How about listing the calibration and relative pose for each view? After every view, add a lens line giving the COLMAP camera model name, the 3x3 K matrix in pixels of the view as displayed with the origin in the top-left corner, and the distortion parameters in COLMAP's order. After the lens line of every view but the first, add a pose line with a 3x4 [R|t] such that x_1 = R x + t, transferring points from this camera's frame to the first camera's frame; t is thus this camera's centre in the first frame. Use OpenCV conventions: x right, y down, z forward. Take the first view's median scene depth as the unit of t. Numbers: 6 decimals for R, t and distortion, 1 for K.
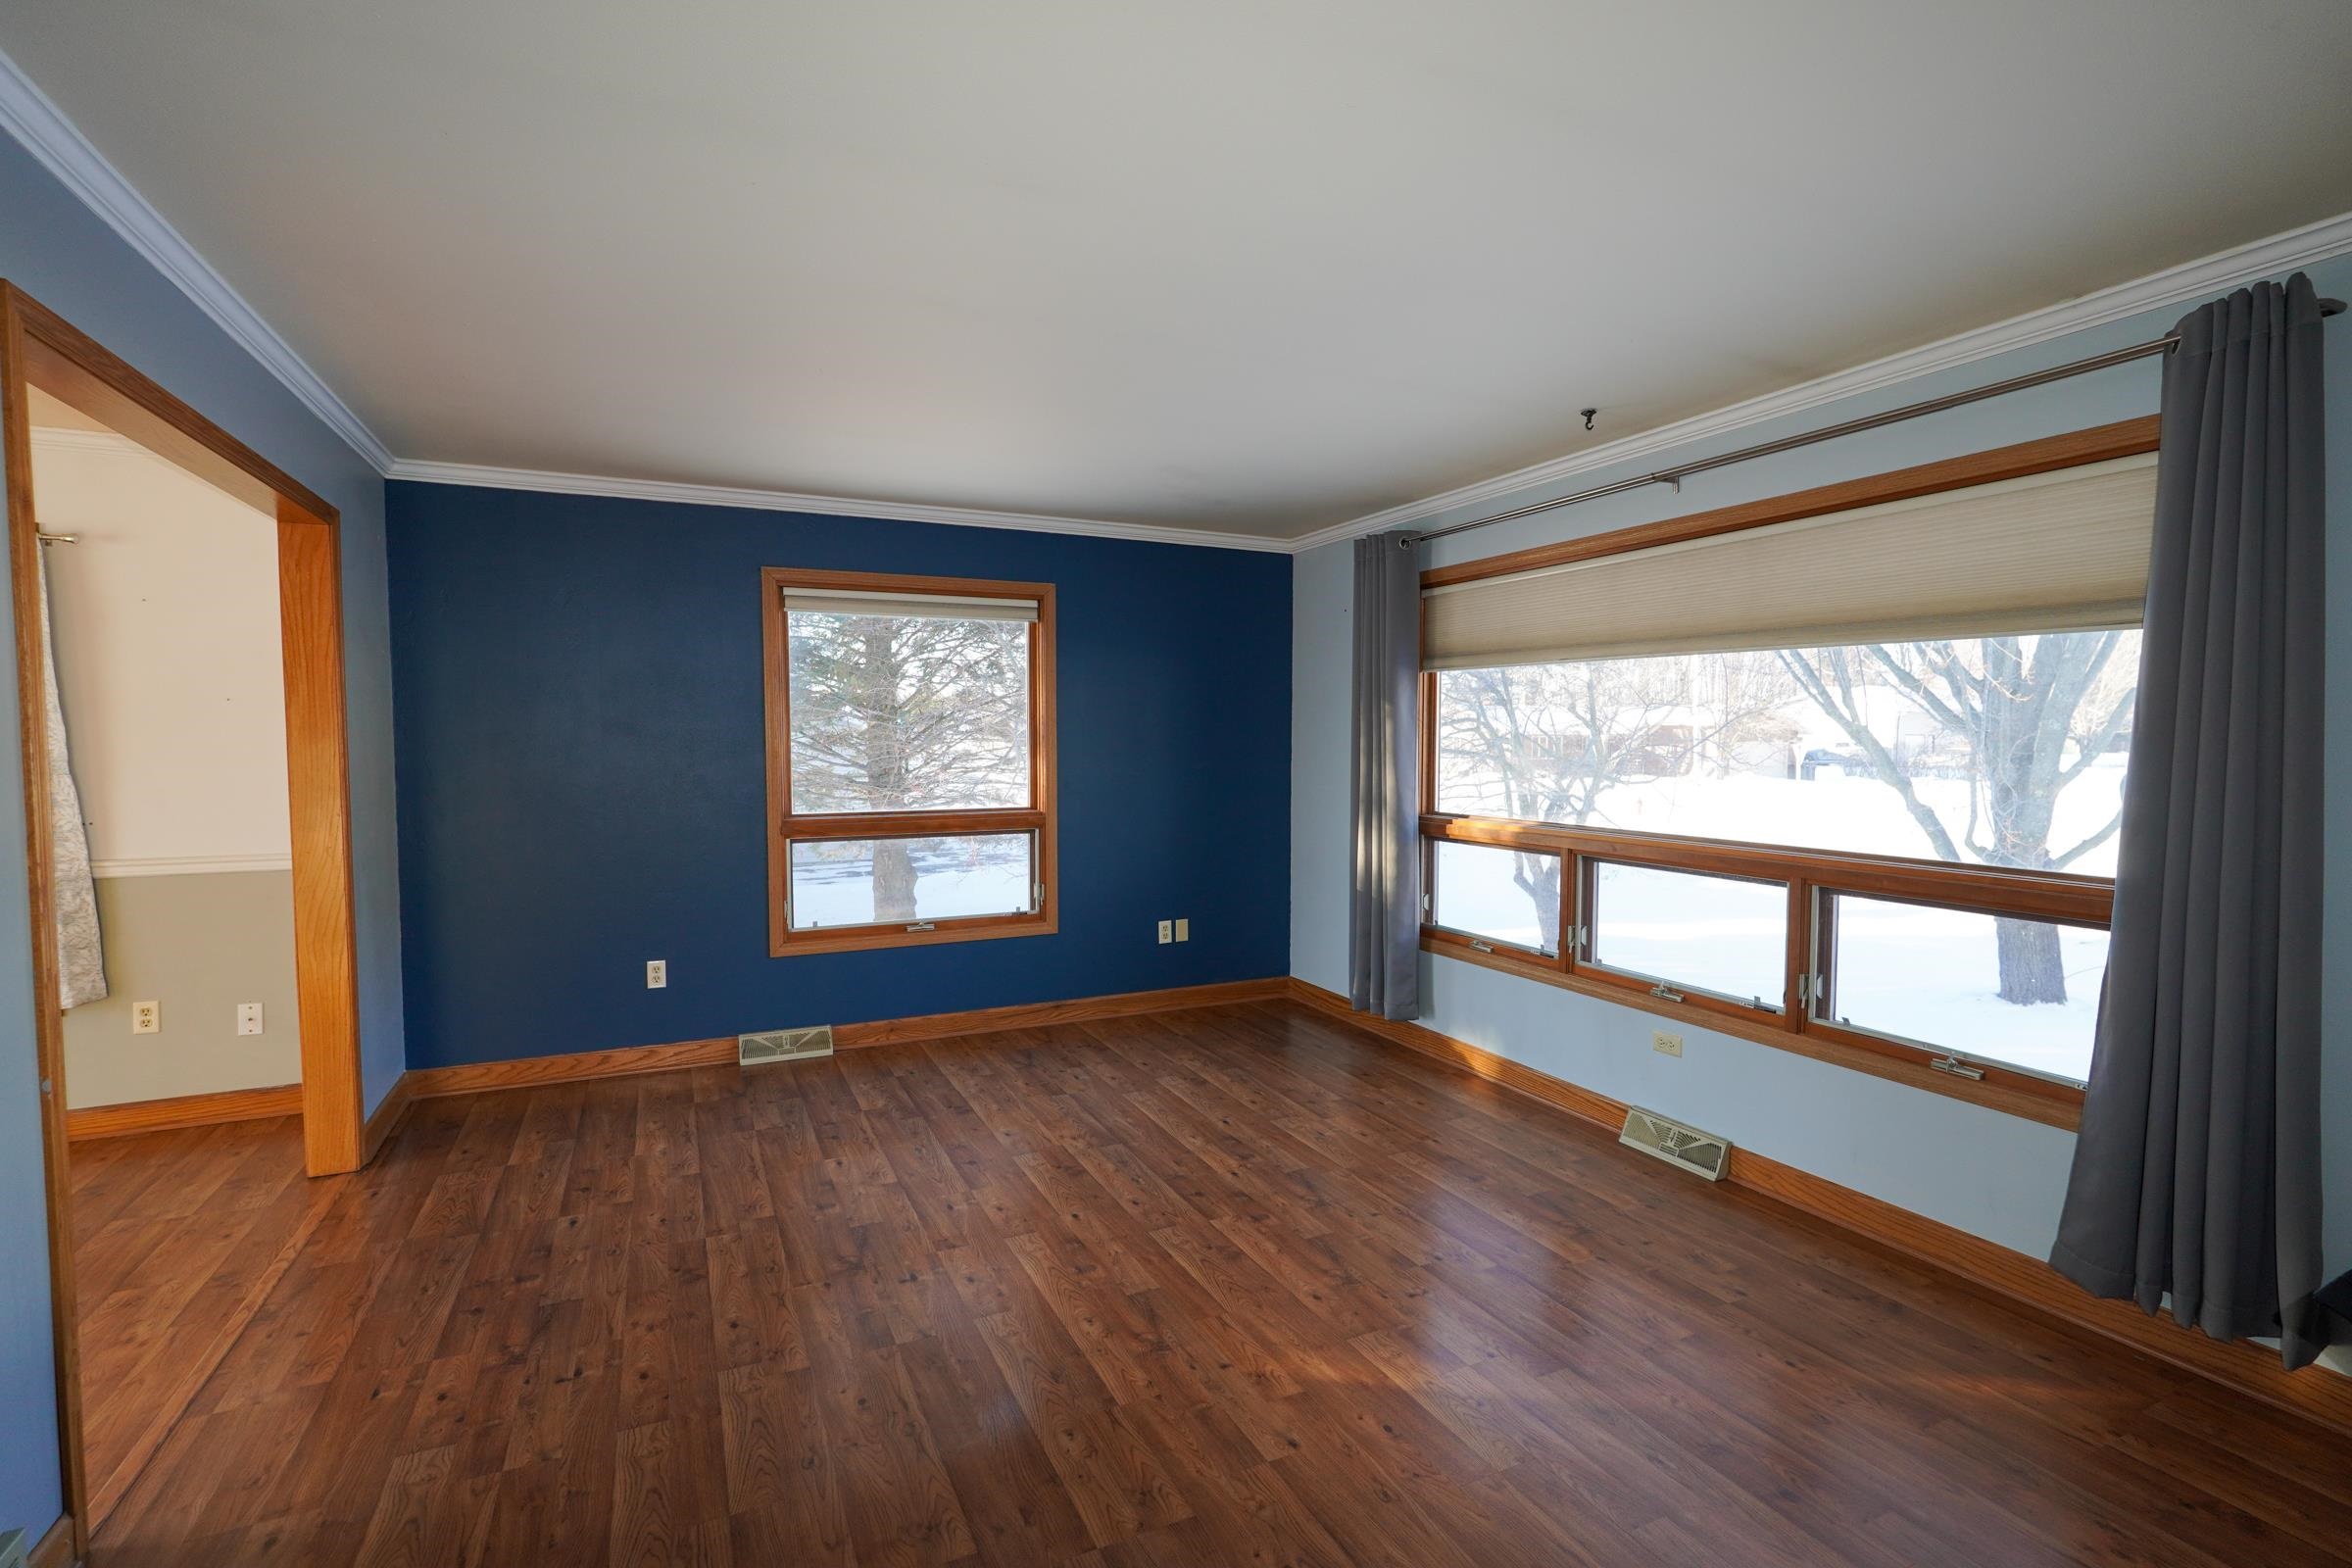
lens RADIAL K [[1074.4, 0, 1176.0], [0, 1074.4, 784.0], [0, 0, 1]] dist [-0.009504, 0.000854]
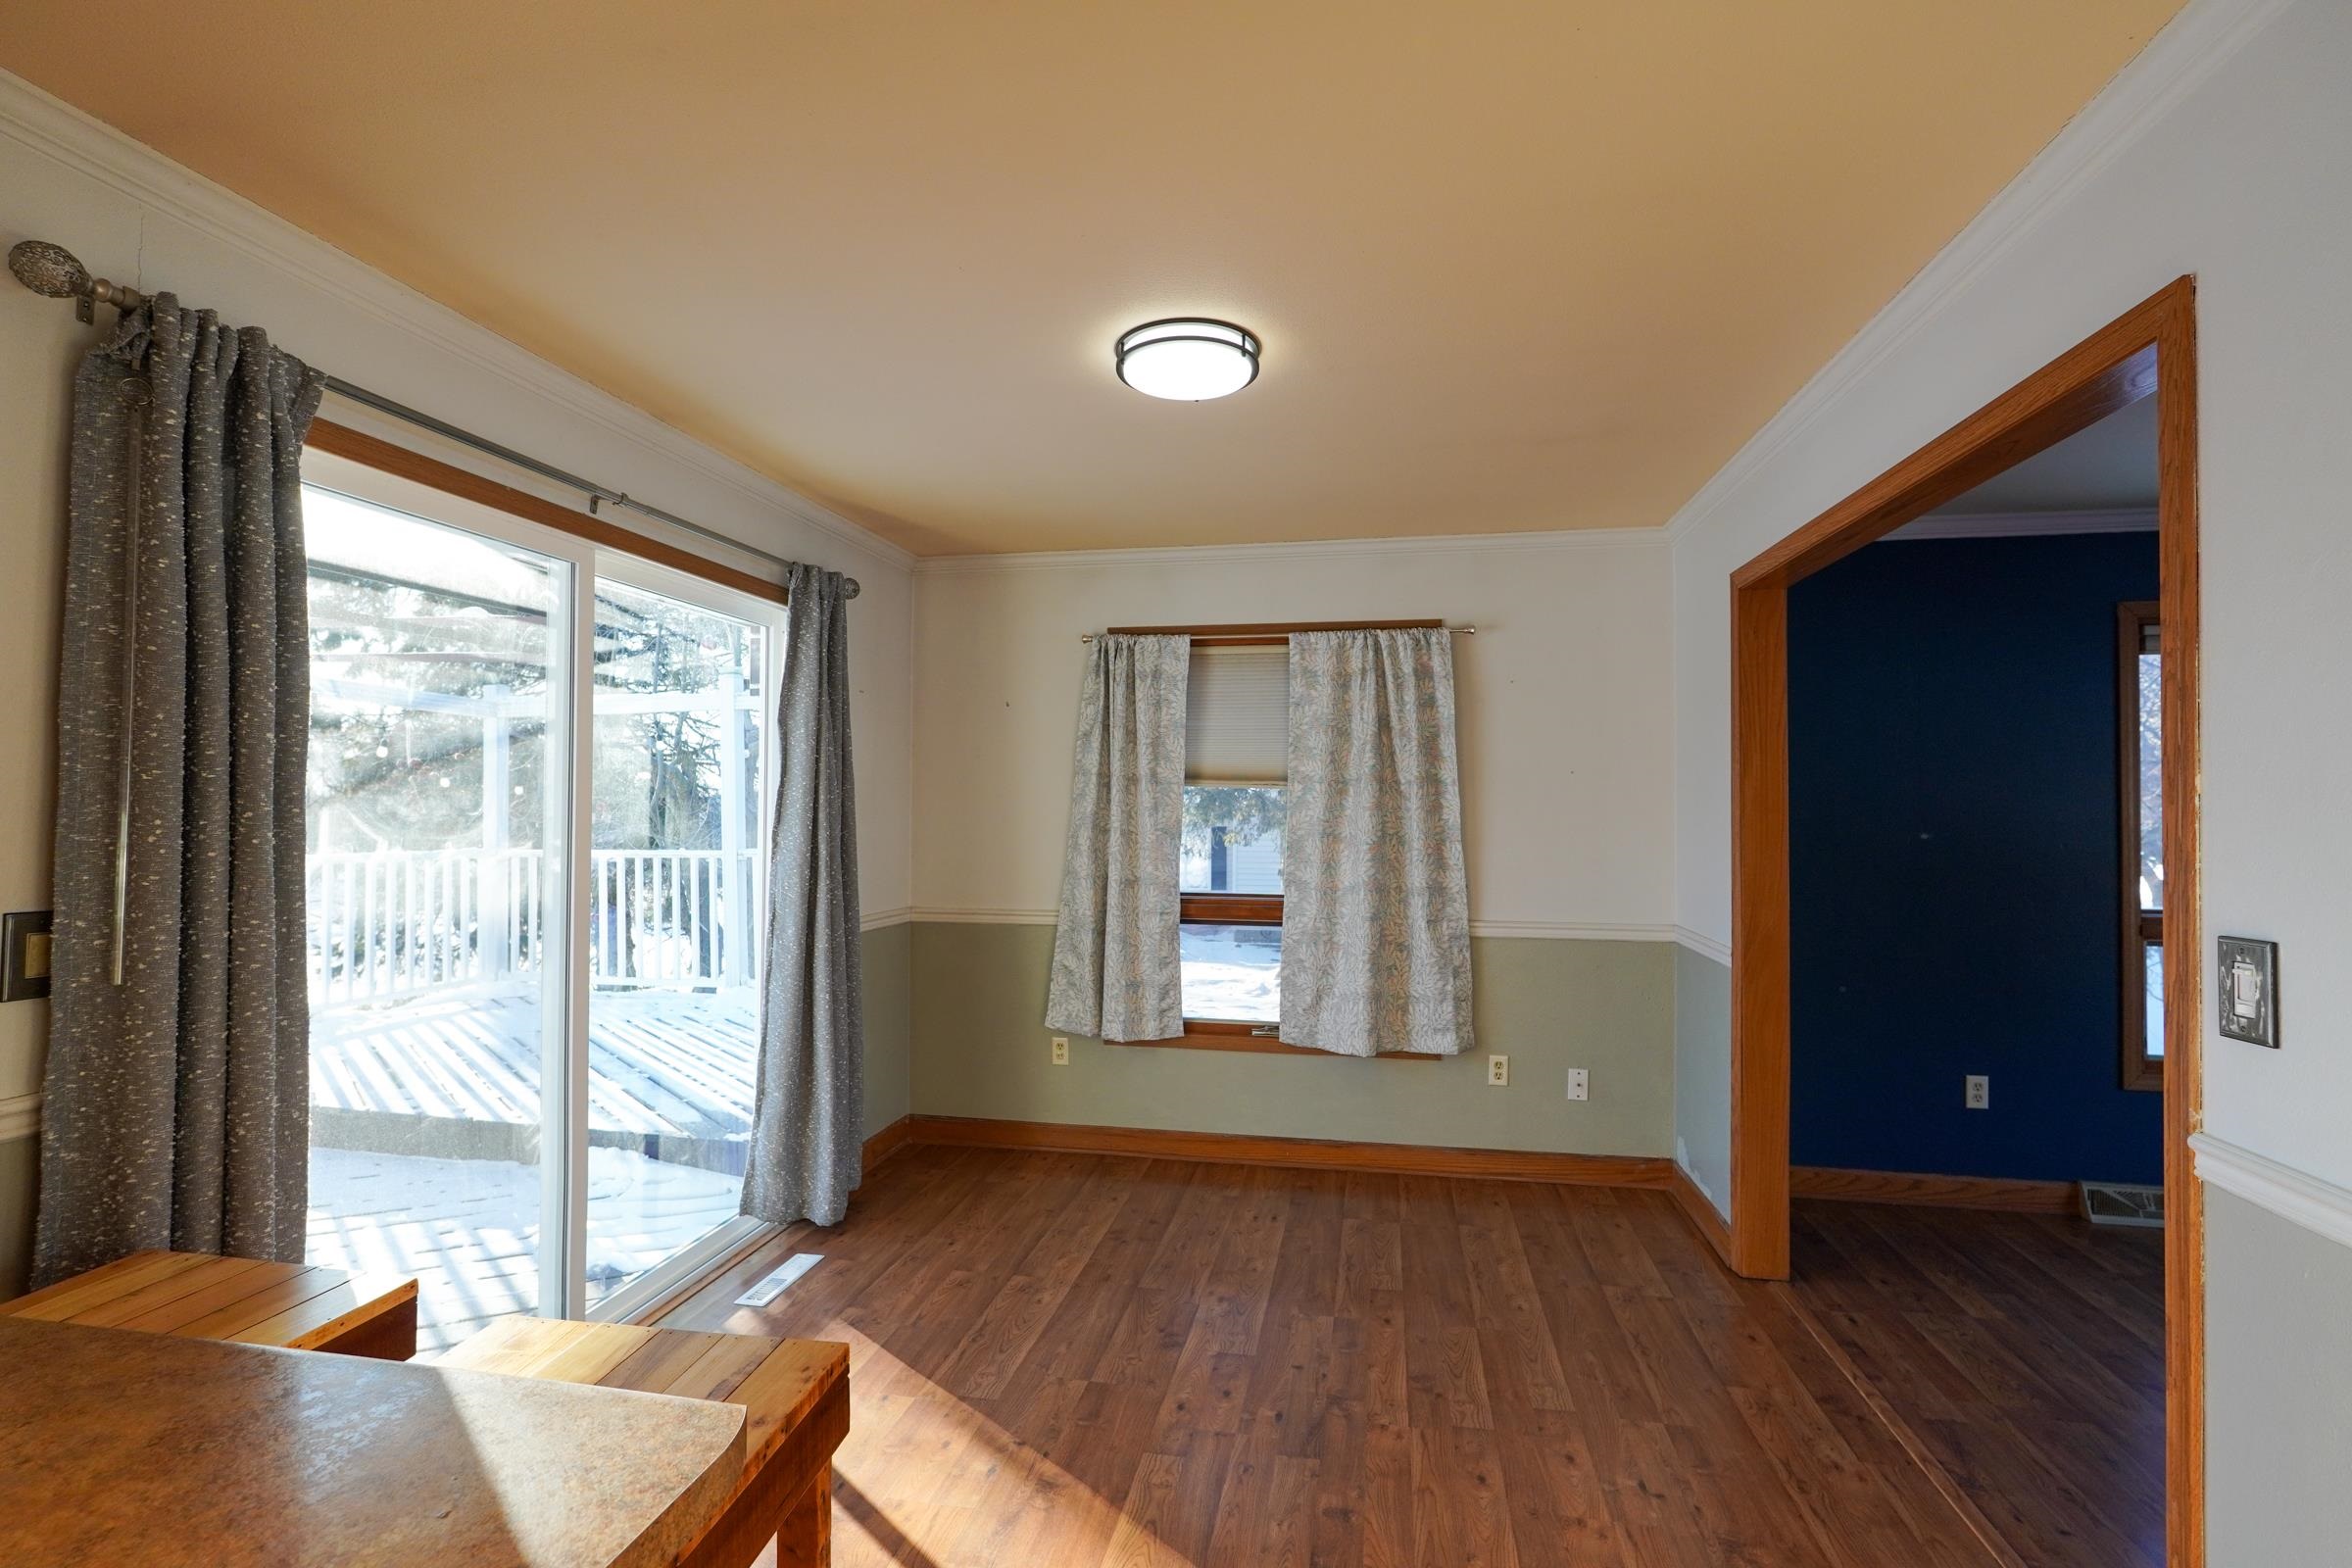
lens RADIAL K [[1074.4, 0, 1176.0], [0, 1074.4, 784.0], [0, 0, 1]] dist [-0.009504, 0.000854]
pose [[0.805290, -0.008000, -0.592828, -0.587948], [-0.029877, 0.998091, -0.054054, 0.000213], [0.592128, 0.061241, 0.803513, -0.073756]]
